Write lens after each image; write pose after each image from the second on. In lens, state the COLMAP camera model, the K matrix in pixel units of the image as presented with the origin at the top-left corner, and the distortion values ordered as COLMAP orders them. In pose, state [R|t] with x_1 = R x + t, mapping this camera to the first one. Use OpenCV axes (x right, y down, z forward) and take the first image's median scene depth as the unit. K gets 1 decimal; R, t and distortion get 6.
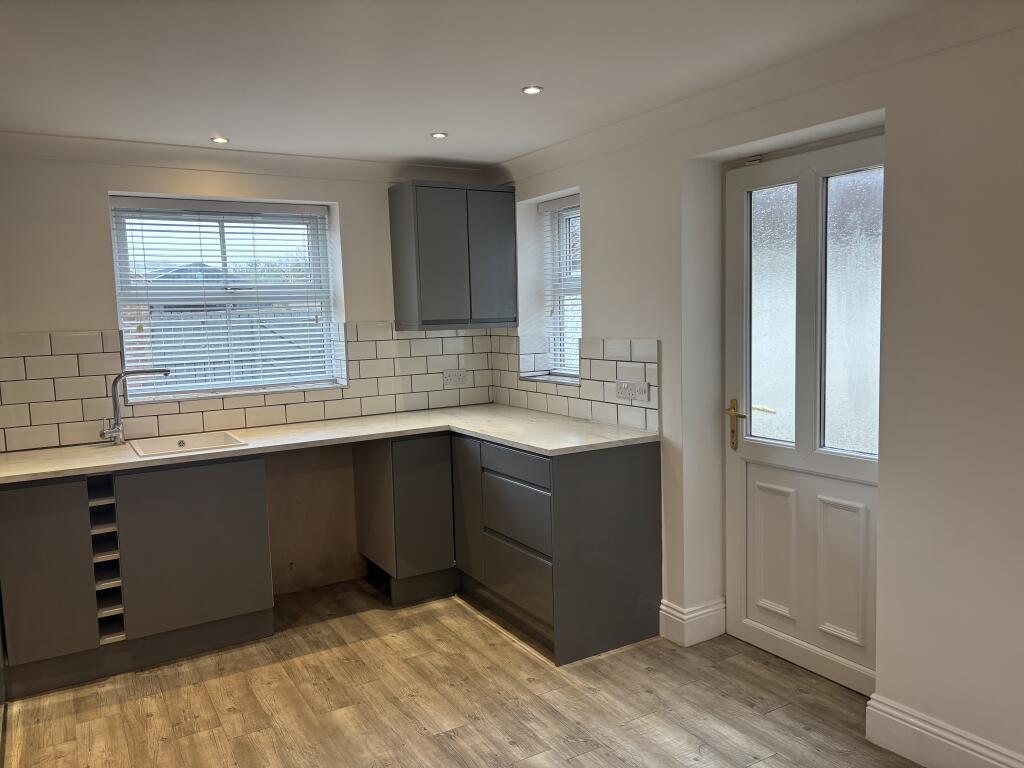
lens RADIAL K [[775.2, 0, 514.2], [0, 775.2, 381.9], [0, 0, 1]] dist [0.034849, -0.001328]
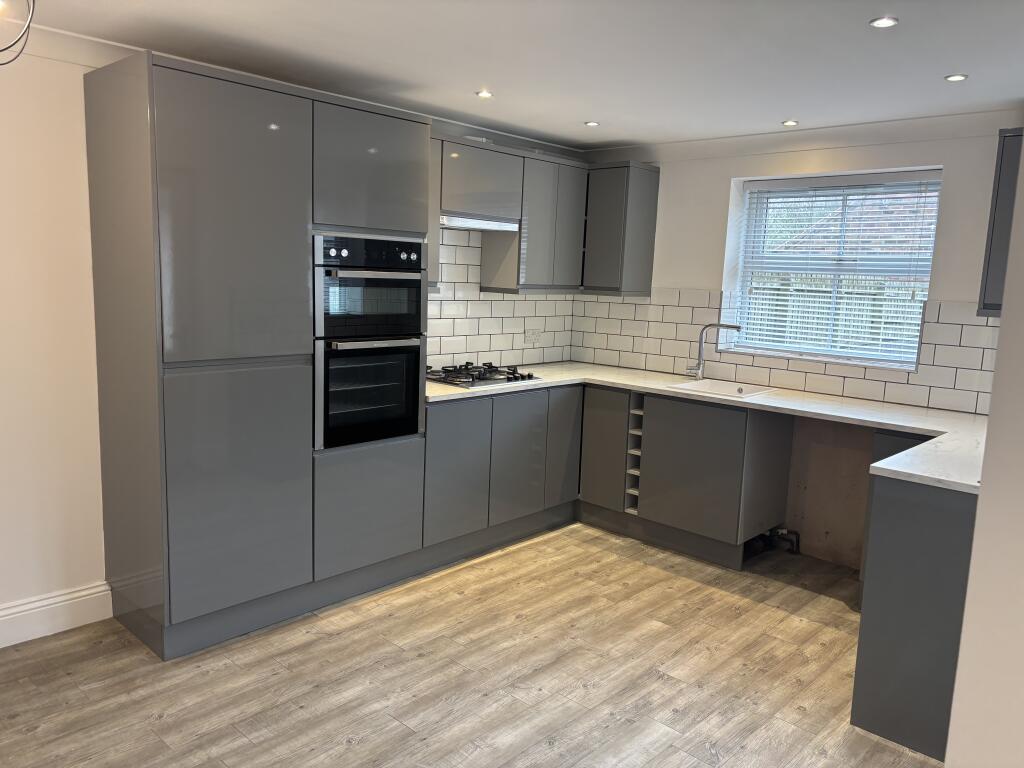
lens RADIAL K [[775.2, 0, 514.2], [0, 775.2, 381.9], [0, 0, 1]] dist [0.034849, -0.001328]
pose [[0.275446, 0.173980, -0.945442, 0.681920], [-0.136471, 0.980603, 0.140690, -0.060687], [0.951580, 0.090272, 0.293846, 0.377697]]
